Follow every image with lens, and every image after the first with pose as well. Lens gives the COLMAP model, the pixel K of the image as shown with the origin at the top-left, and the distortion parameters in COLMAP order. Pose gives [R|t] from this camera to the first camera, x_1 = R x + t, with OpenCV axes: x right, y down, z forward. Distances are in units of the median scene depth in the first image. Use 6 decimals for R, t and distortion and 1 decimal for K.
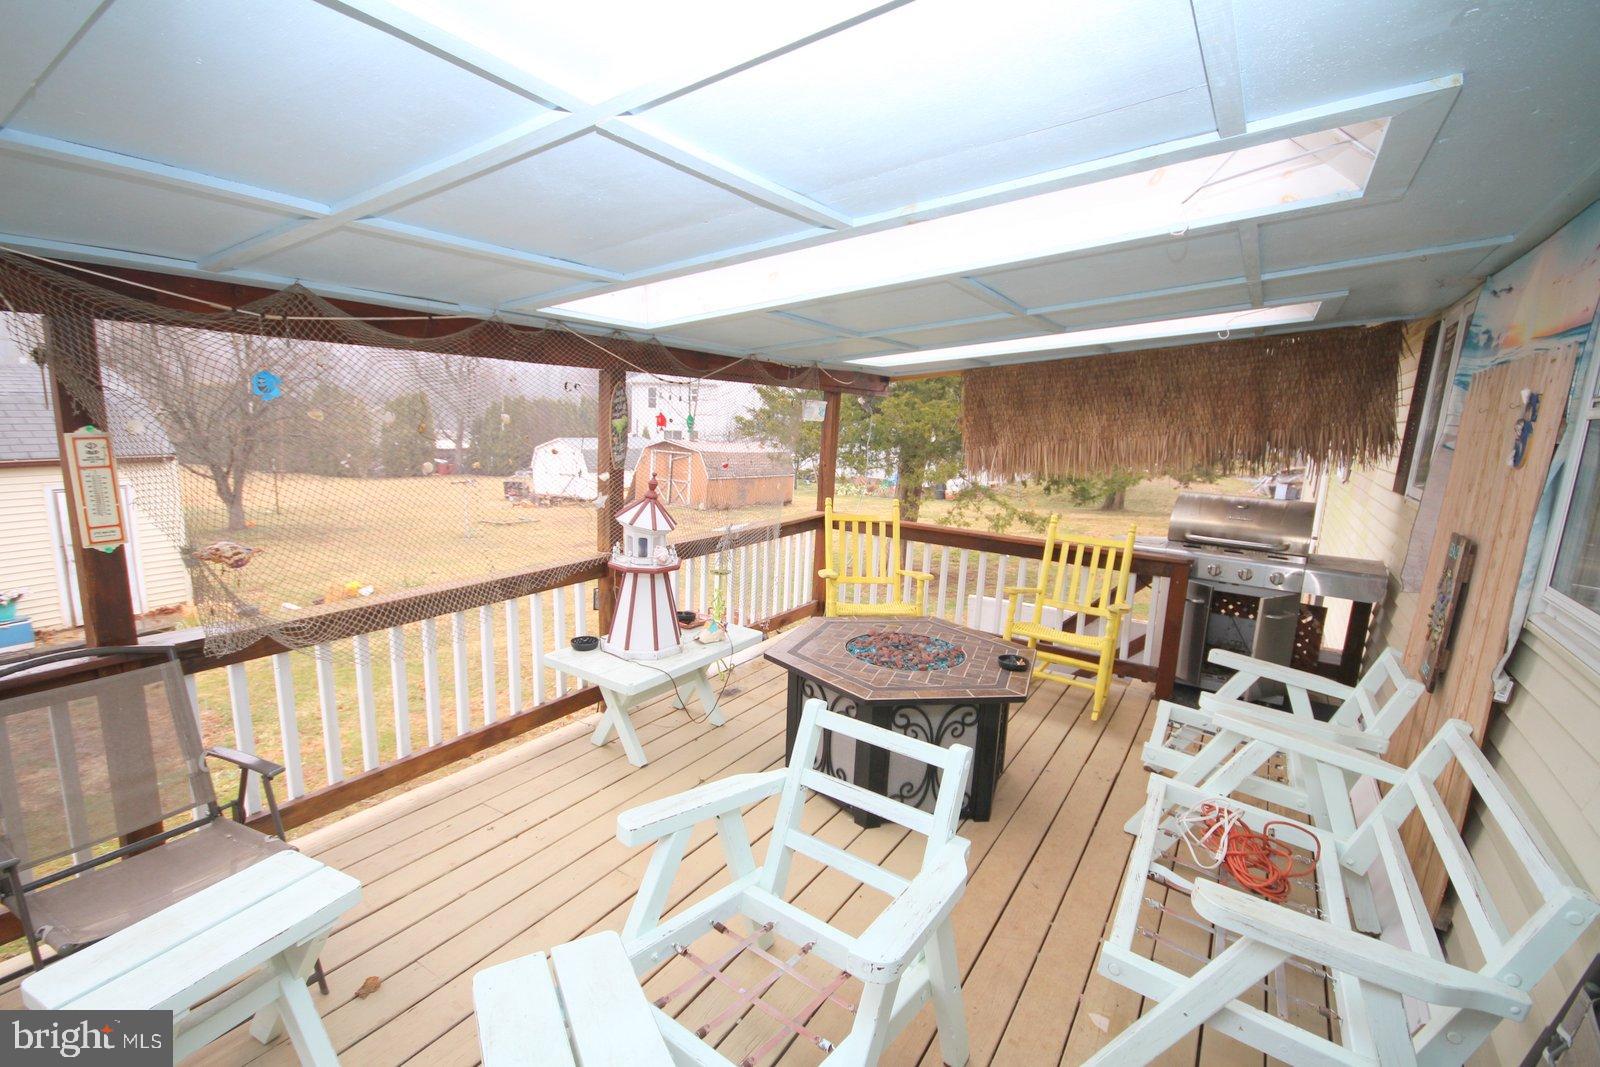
lens RADIAL K [[745.1, 0, 805.3], [0, 745.1, 552.0], [0, 0, 1]] dist [0.025505, -0.019380]
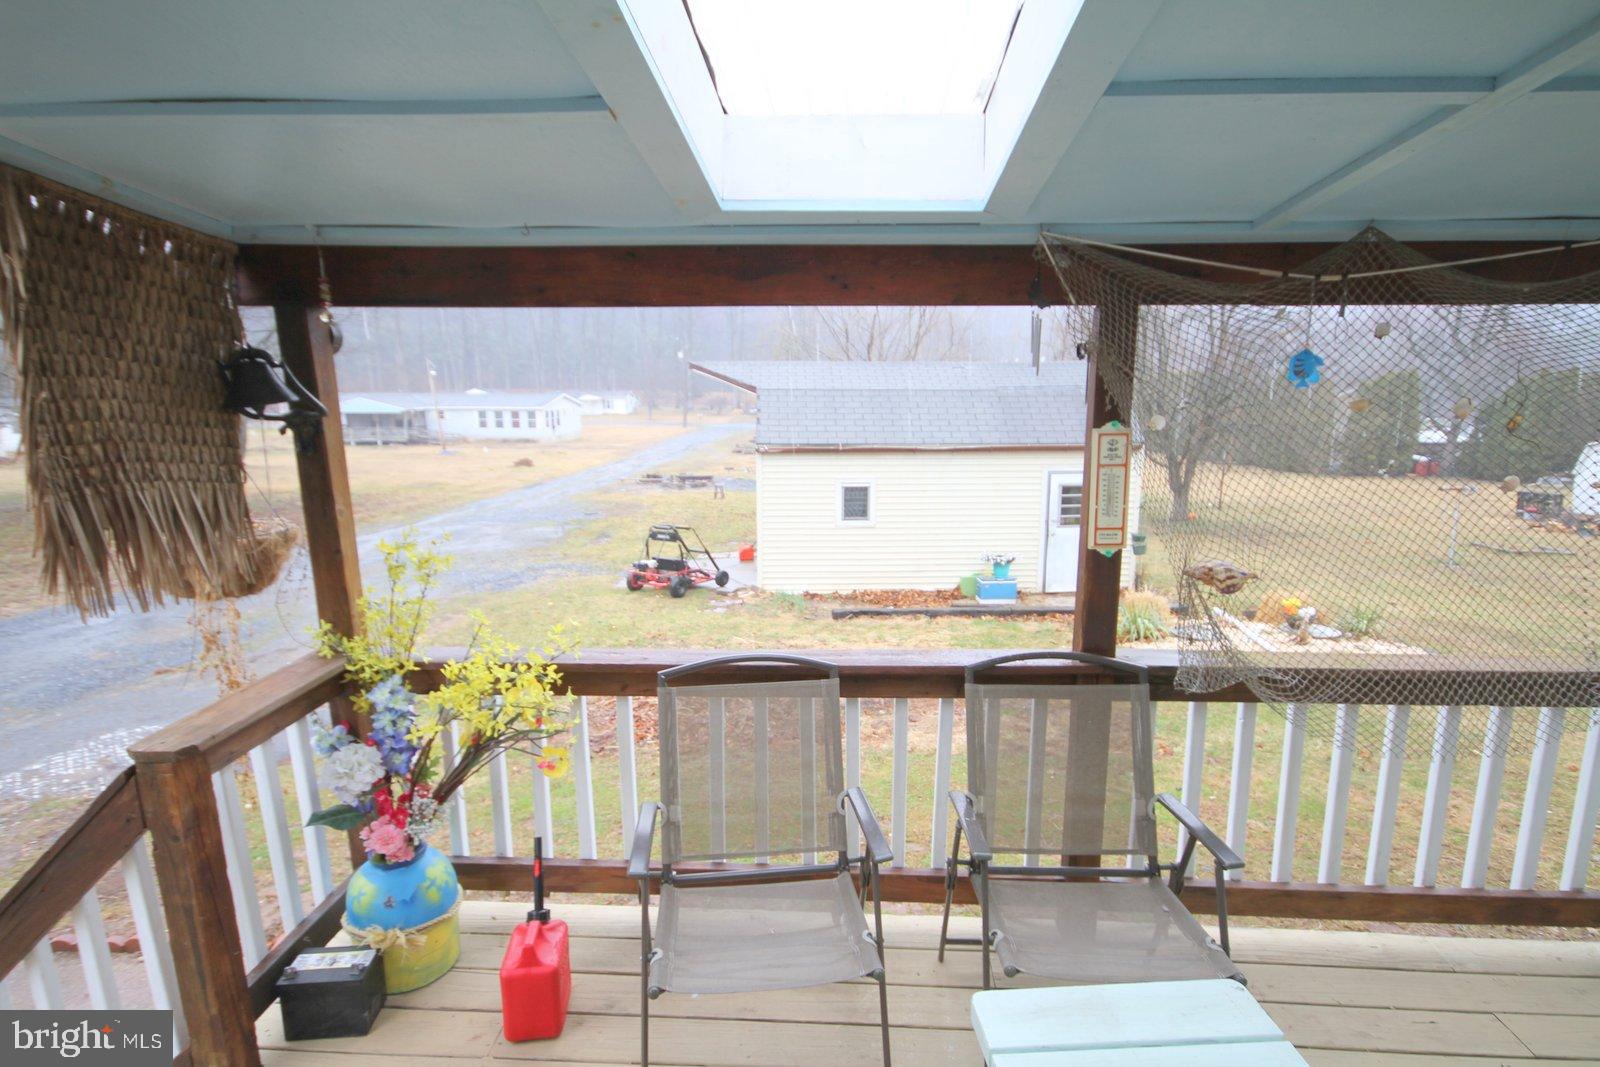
lens RADIAL K [[833.8, 0, 798.7], [0, 833.8, 553.7], [0, 0, 1]] dist [0.004954, 0.000995]
pose [[0.482320, 0.141156, -0.864547, -0.191550], [-0.140204, 0.986648, 0.082873, -0.031071], [0.864702, 0.081242, 0.495671, 0.134016]]
